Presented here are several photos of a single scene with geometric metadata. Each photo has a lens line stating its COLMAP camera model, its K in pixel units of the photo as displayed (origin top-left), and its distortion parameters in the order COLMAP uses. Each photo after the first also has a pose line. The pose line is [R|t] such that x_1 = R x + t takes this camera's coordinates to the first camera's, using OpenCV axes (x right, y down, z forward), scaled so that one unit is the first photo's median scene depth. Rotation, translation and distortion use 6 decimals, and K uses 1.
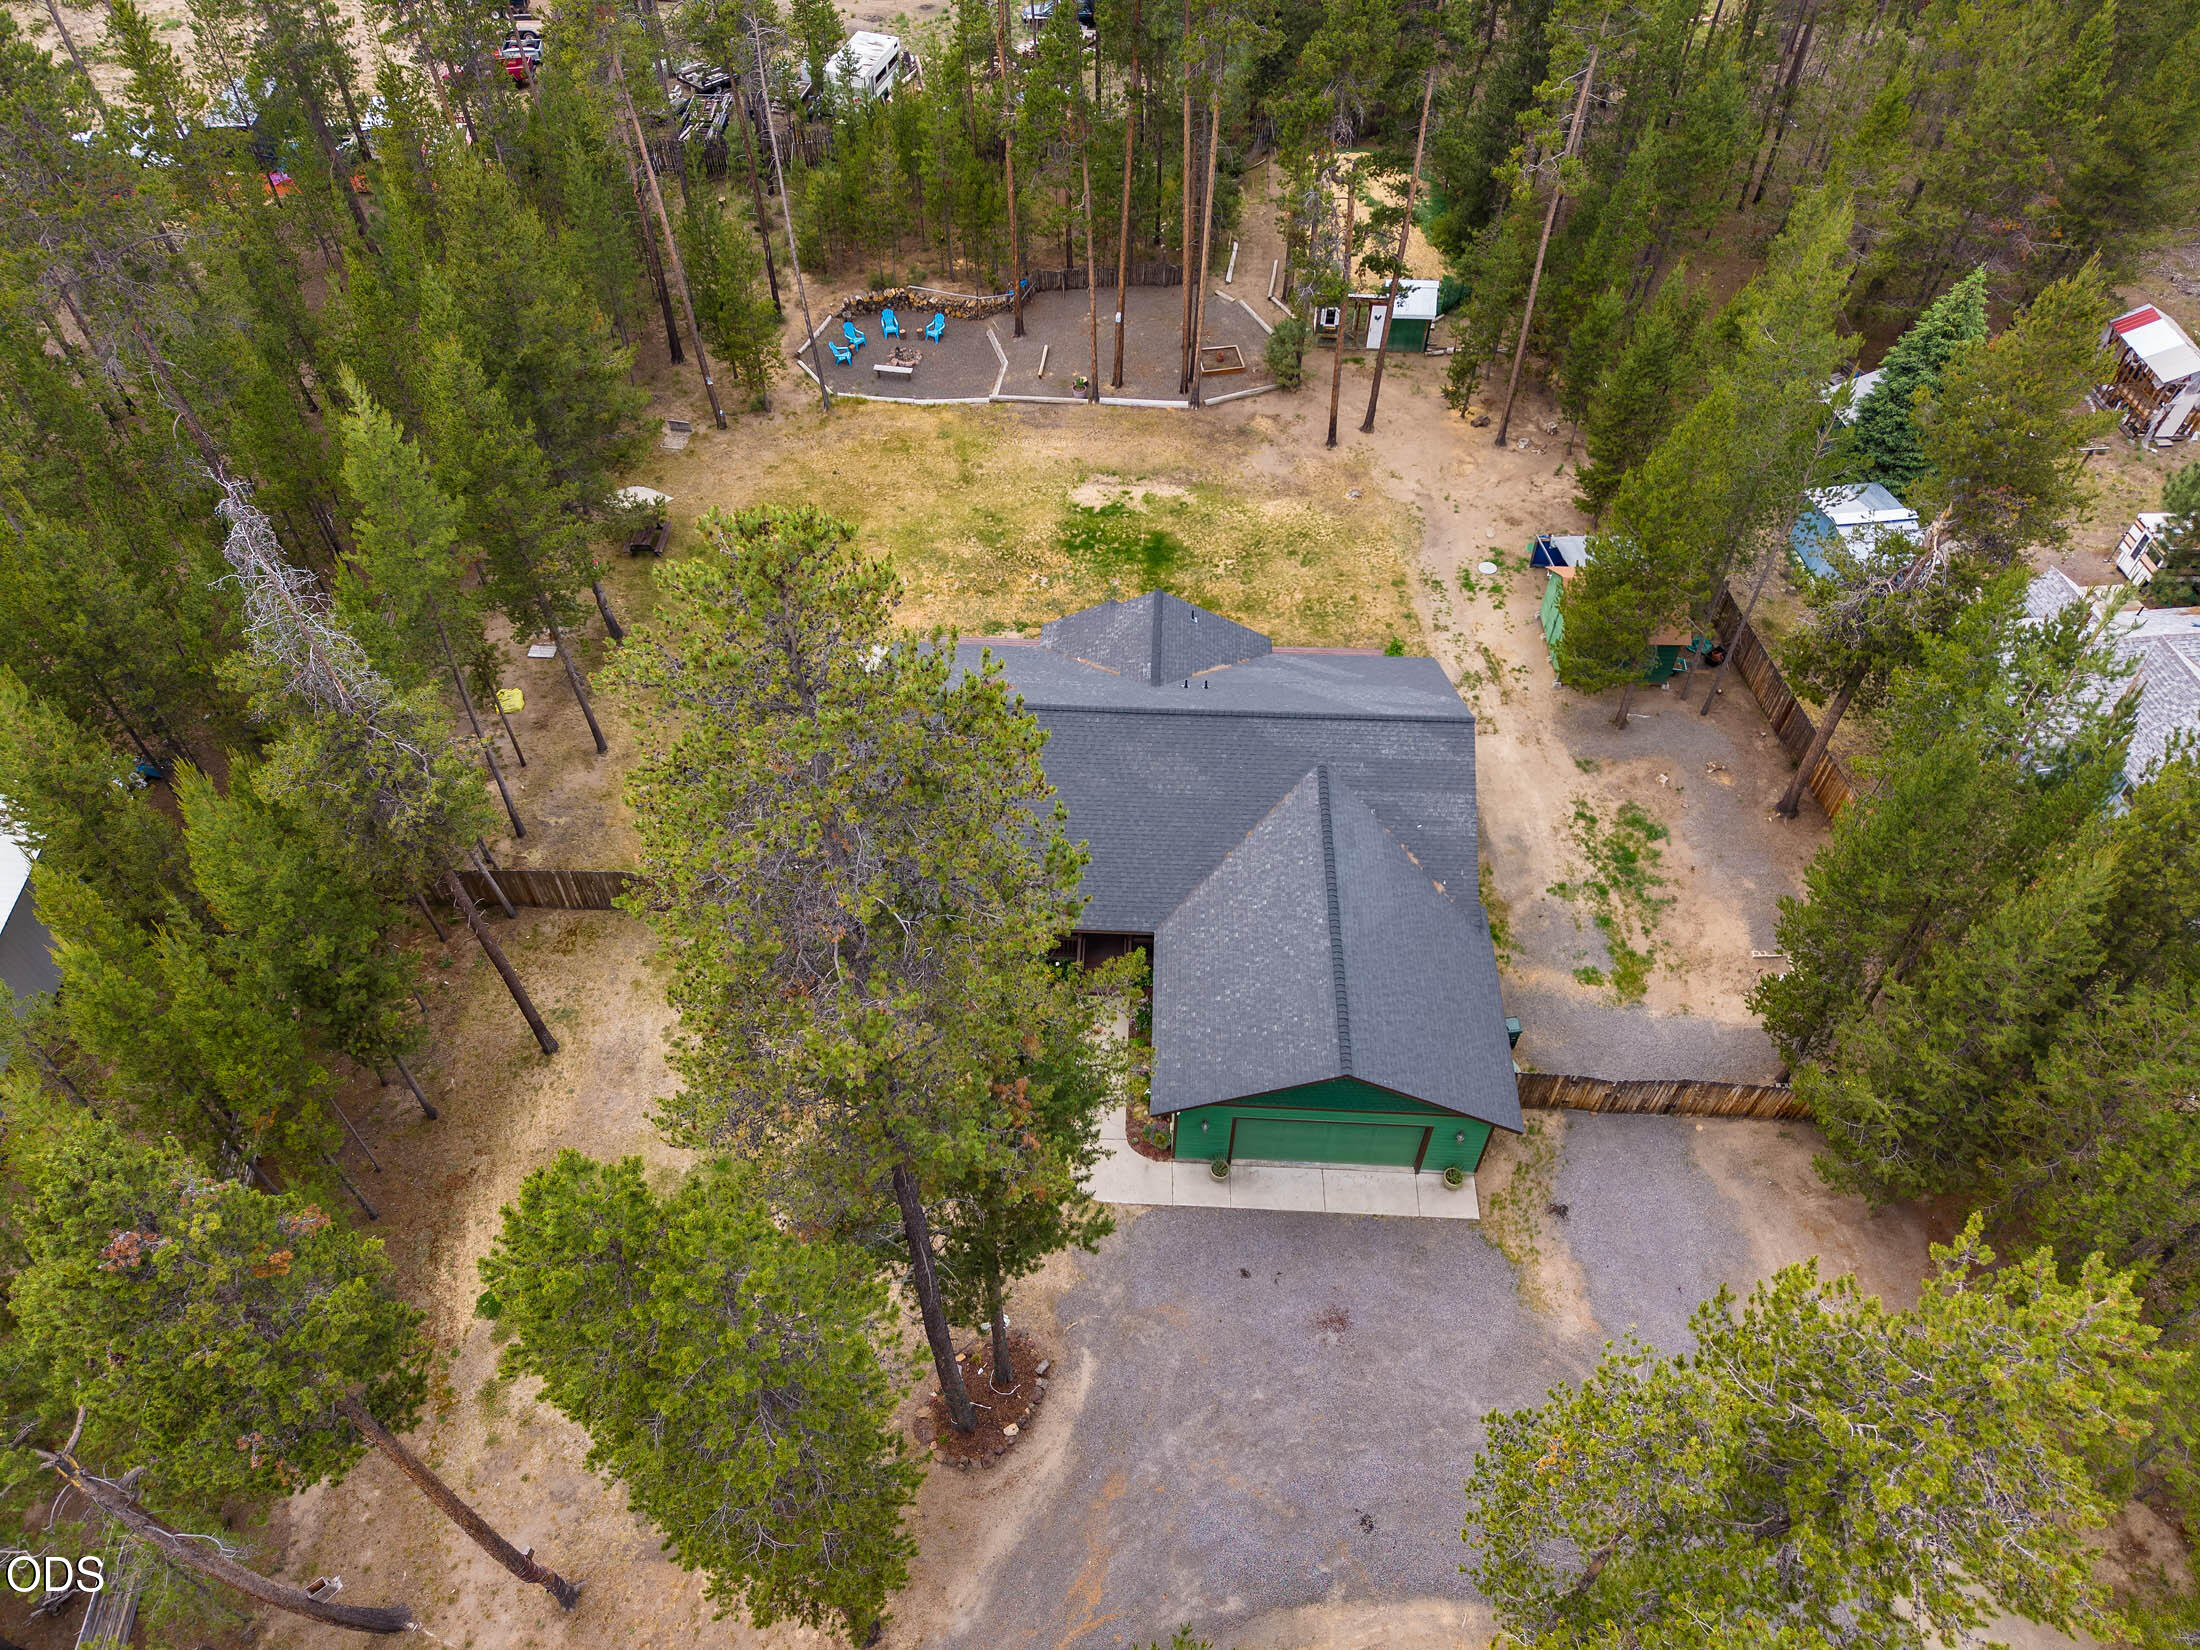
lens RADIAL K [[1474.3, 0, 1096.9], [0, 1474.3, 824.1], [0, 0, 1]] dist [0.030292, -0.029469]
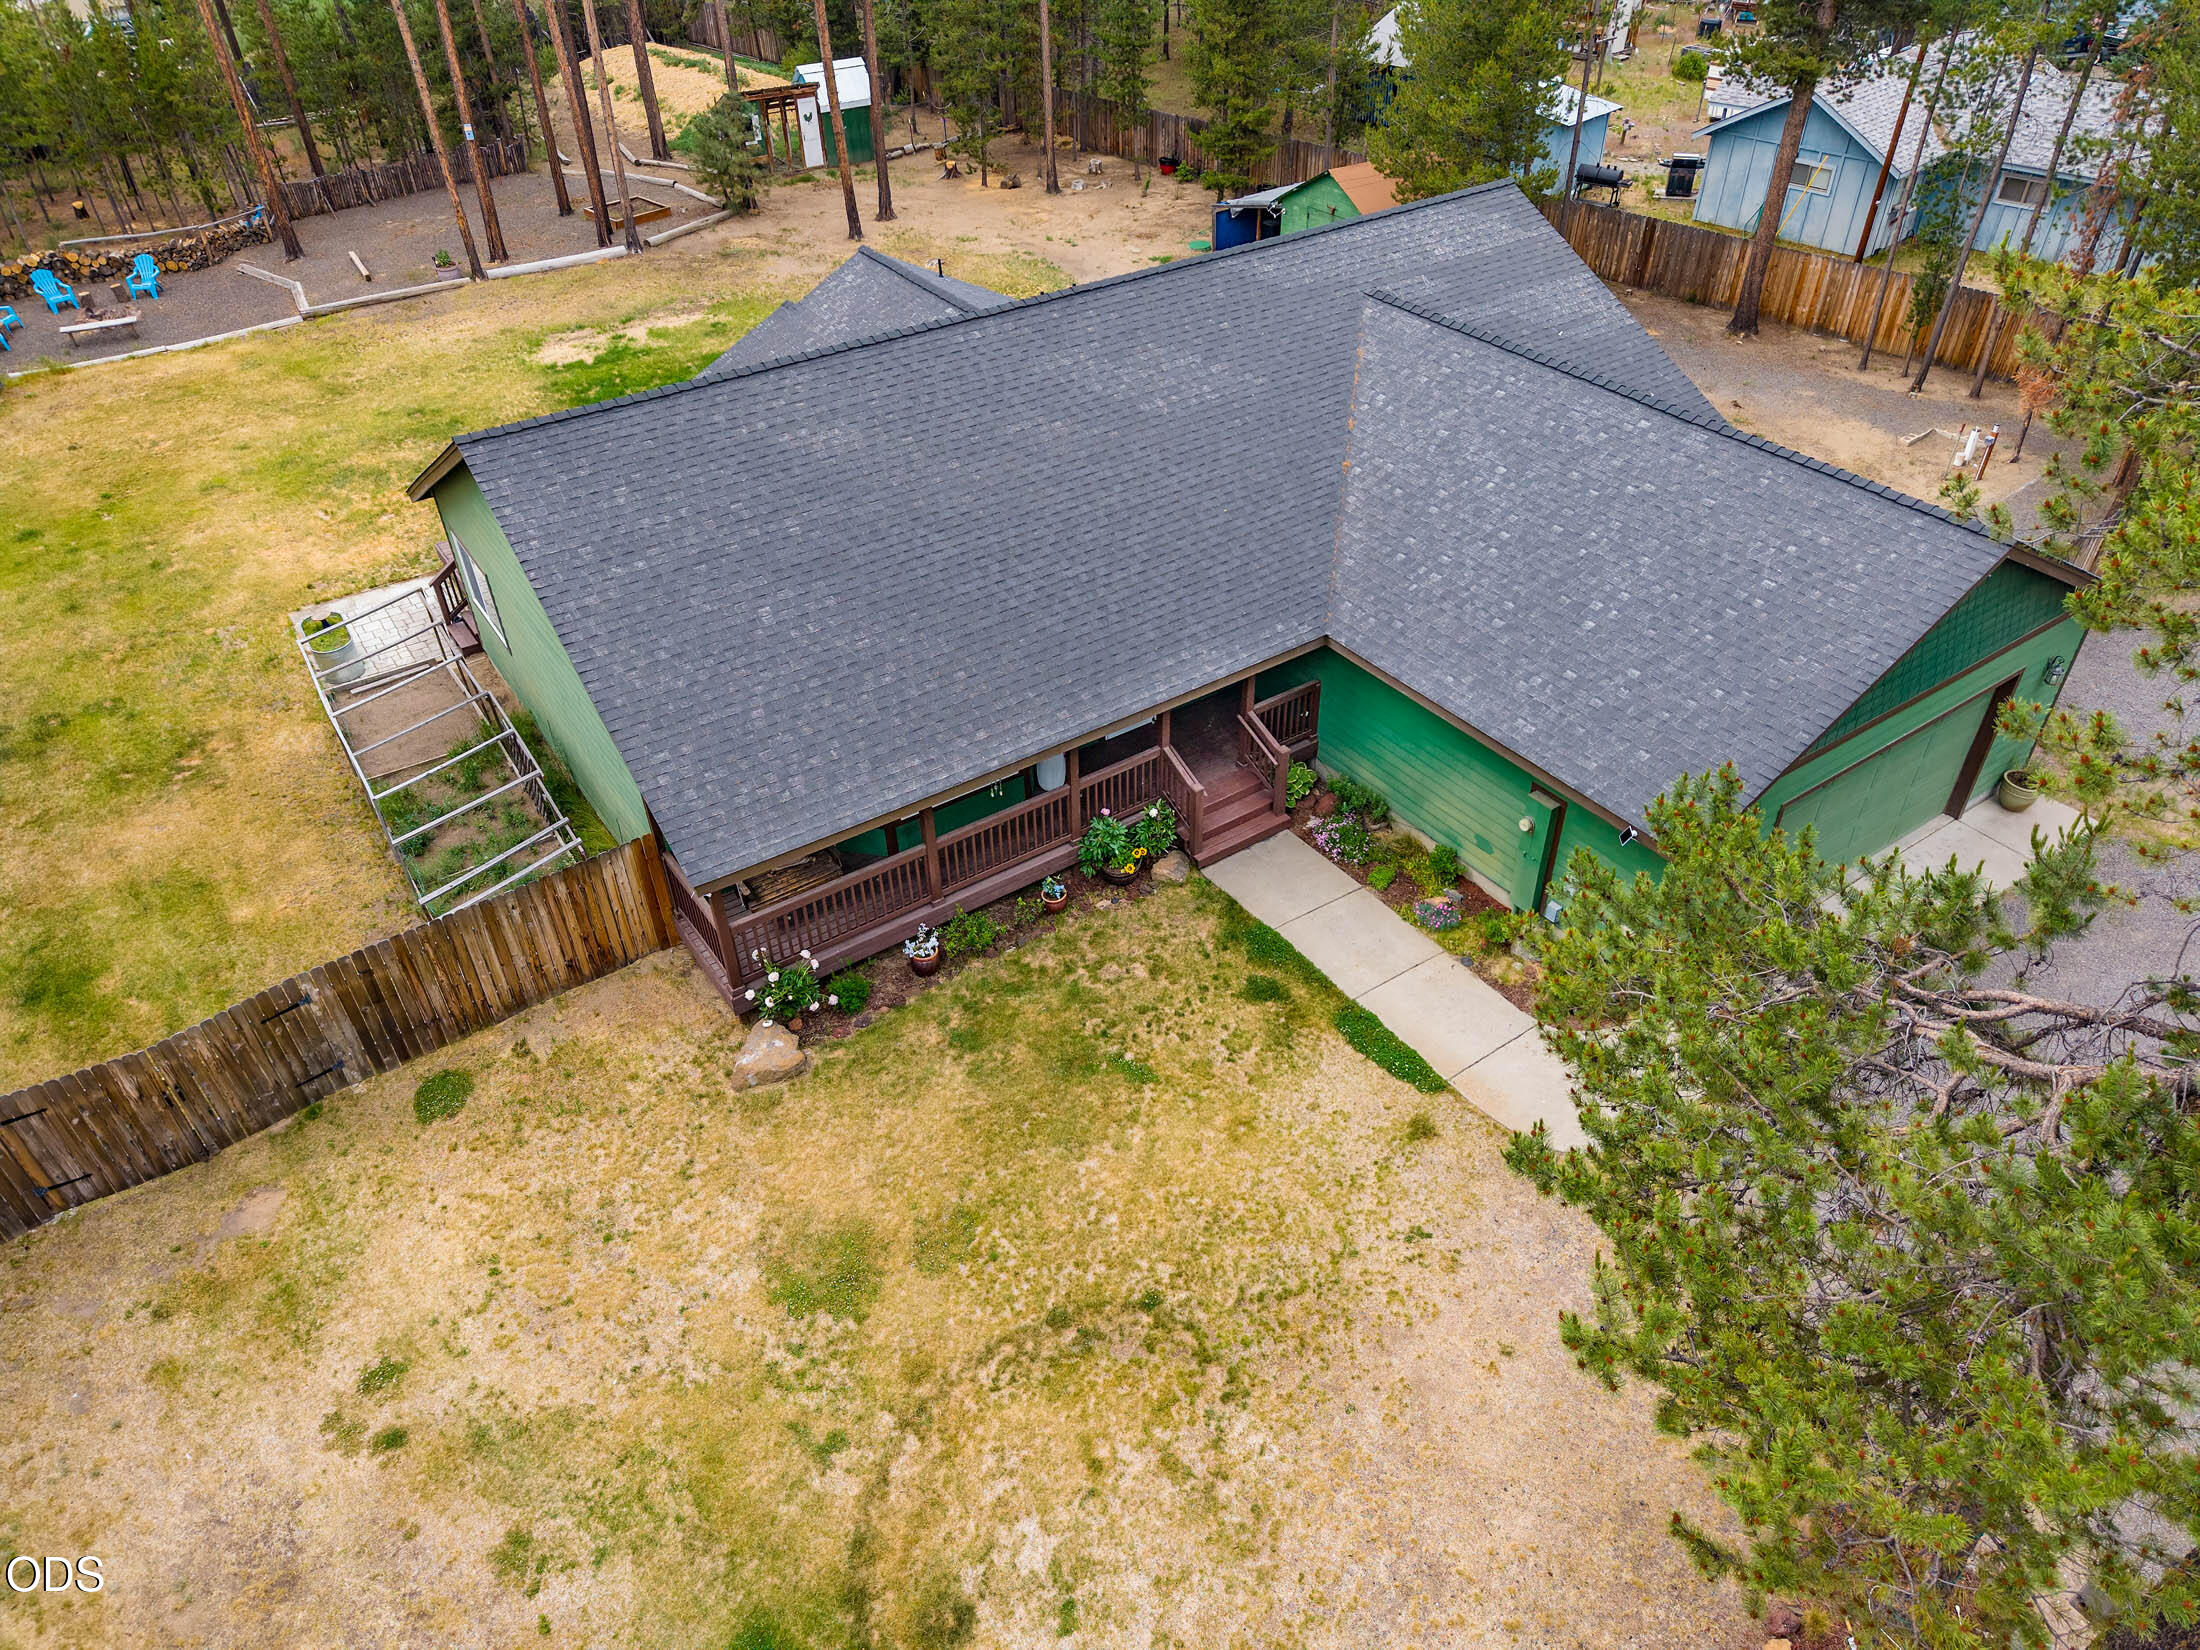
lens RADIAL K [[1474.3, 0, 1099.5], [0, 1474.3, 821.3], [0, 0, 1]] dist [0.030292, -0.029469]
pose [[0.800248, -0.385175, 0.459613, -0.202299], [0.462939, 0.883988, -0.065220, 0.096158], [-0.381171, 0.264965, 0.885721, 0.481967]]
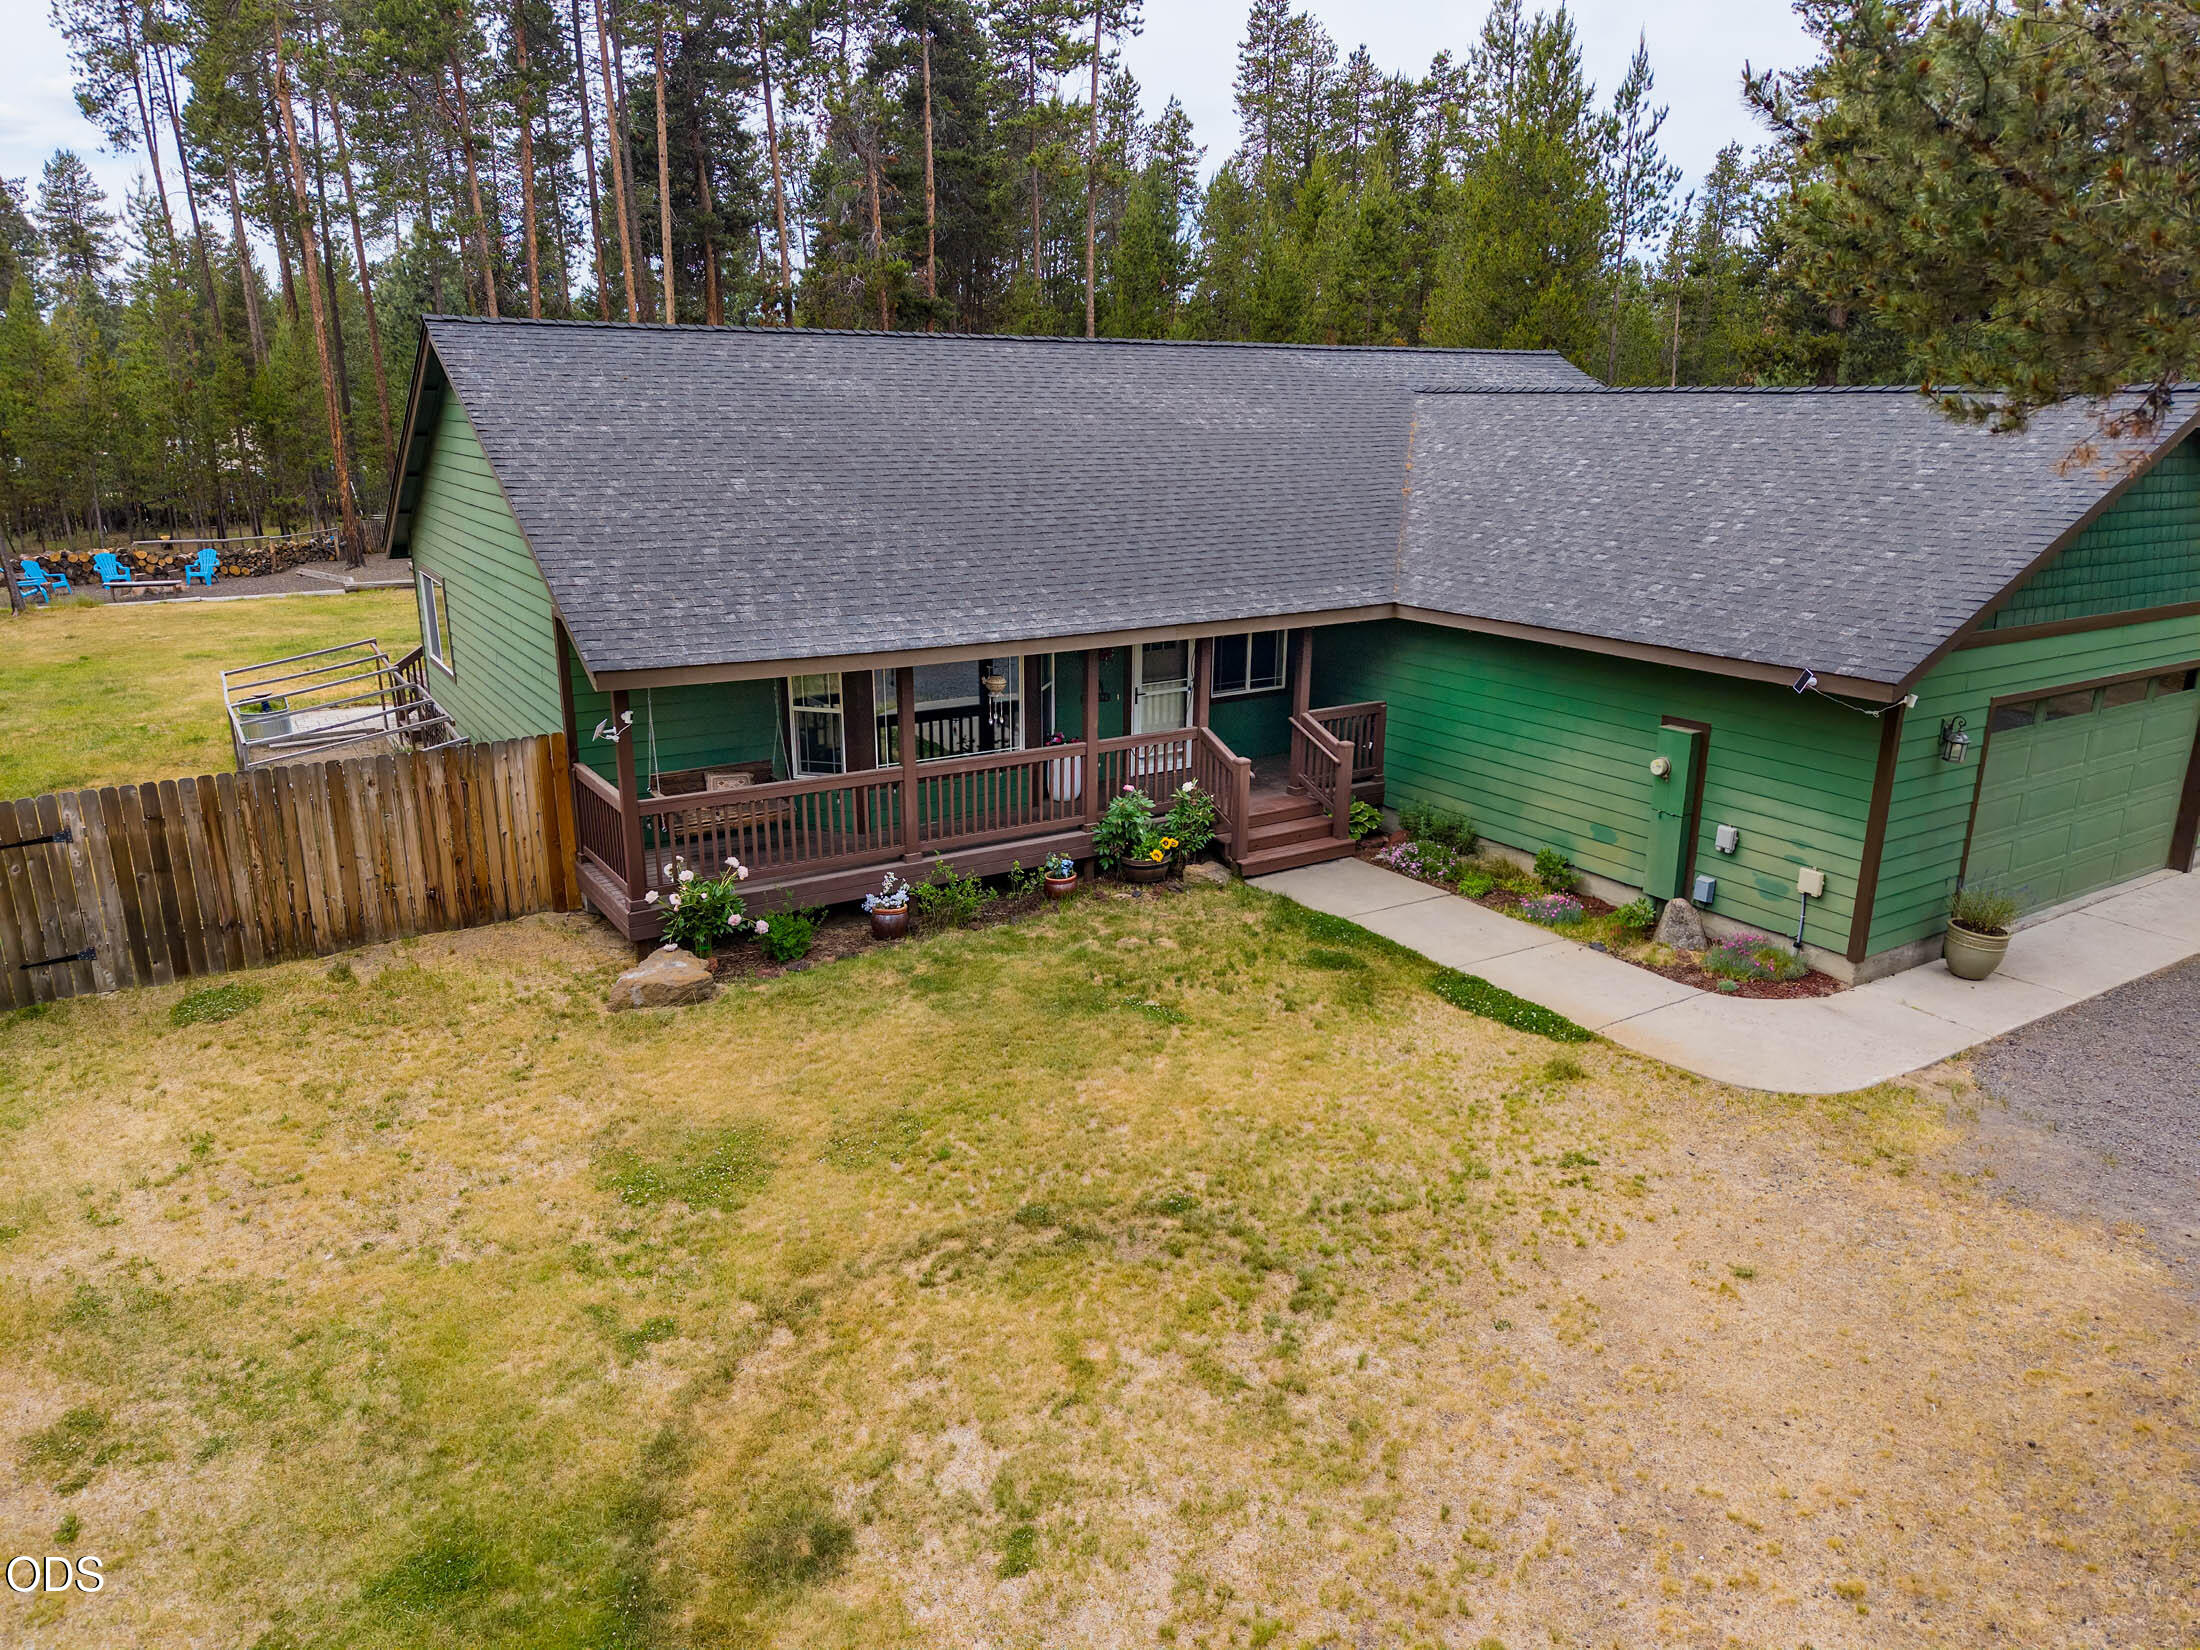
lens RADIAL K [[1474.3, 0, 1098.7], [0, 1474.3, 817.1], [0, 0, 1]] dist [0.030292, -0.029469]
pose [[0.819594, -0.156257, 0.551225, -0.201836], [0.427905, 0.806722, -0.407551, 0.195410], [-0.381002, 0.569898, 0.728048, 0.595410]]
